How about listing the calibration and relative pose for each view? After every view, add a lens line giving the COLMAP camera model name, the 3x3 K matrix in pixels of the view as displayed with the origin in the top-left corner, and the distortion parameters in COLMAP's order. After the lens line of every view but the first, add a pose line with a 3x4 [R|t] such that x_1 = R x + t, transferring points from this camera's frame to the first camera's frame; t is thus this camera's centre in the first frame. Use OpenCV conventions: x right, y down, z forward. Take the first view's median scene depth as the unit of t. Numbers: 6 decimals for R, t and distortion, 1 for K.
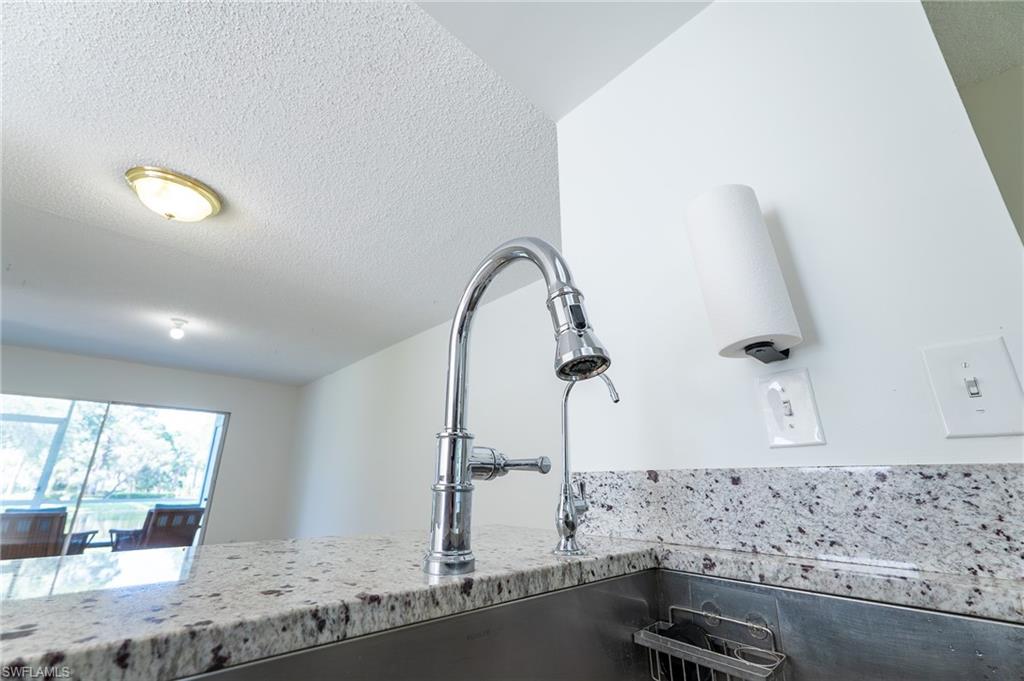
lens RADIAL K [[430.2, 0, 513.9], [0, 430.2, 344.9], [0, 0, 1]] dist [0.006326, -0.000136]
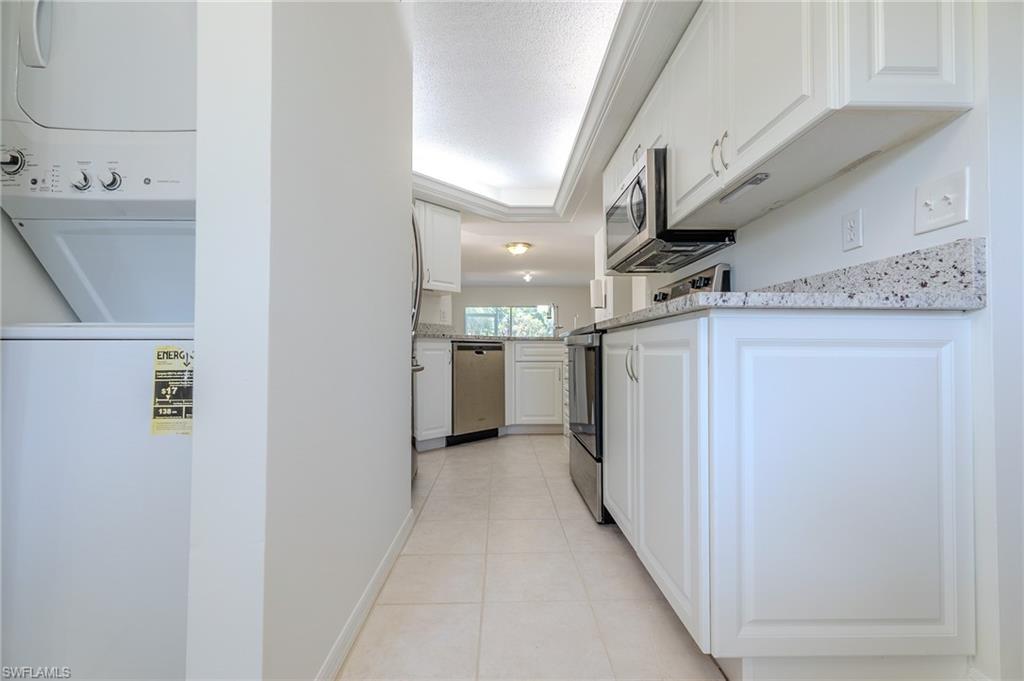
lens RADIAL K [[430.2, 0, 512.3], [0, 430.2, 342.0], [0, 0, 1]] dist [0.006326, -0.000136]
pose [[0.743969, -0.018959, -0.667945, 0.154311], [0.211764, 0.954763, 0.208766, -0.043868], [0.633771, -0.296763, 0.714329, -0.178828]]
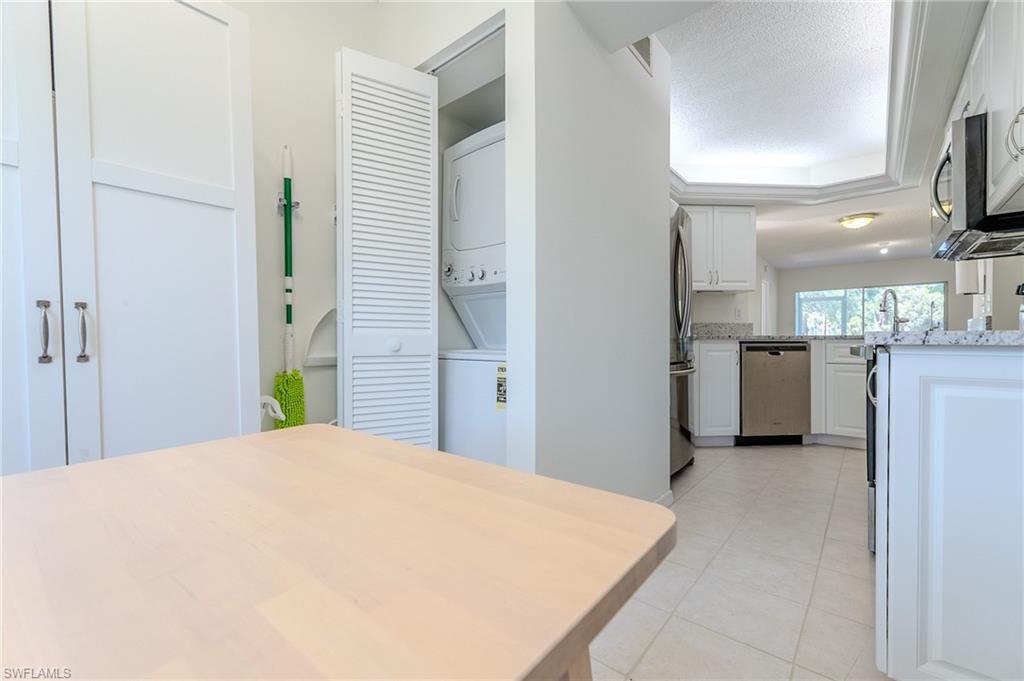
lens RADIAL K [[430.2, 0, 512.9], [0, 430.2, 343.2], [0, 0, 1]] dist [0.006326, -0.000136]
pose [[0.113832, 0.004234, -0.993491, 0.188306], [0.314097, 0.948546, 0.040031, -0.049329], [0.942542, -0.316610, 0.106645, -0.174662]]
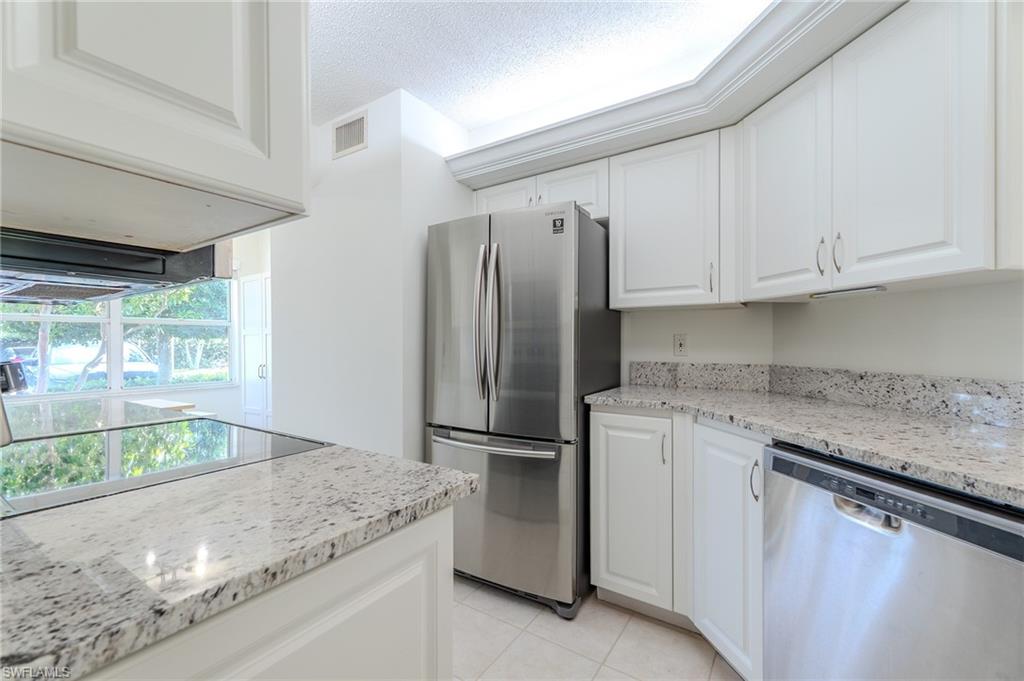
lens RADIAL K [[430.2, 0, 509.4], [0, 430.2, 343.9], [0, 0, 1]] dist [0.006326, -0.000136]
pose [[-0.974575, -0.006974, -0.223952, 0.054716], [0.061275, 0.953118, -0.296331, -0.003743], [0.215520, -0.302520, -0.928457, 0.014305]]
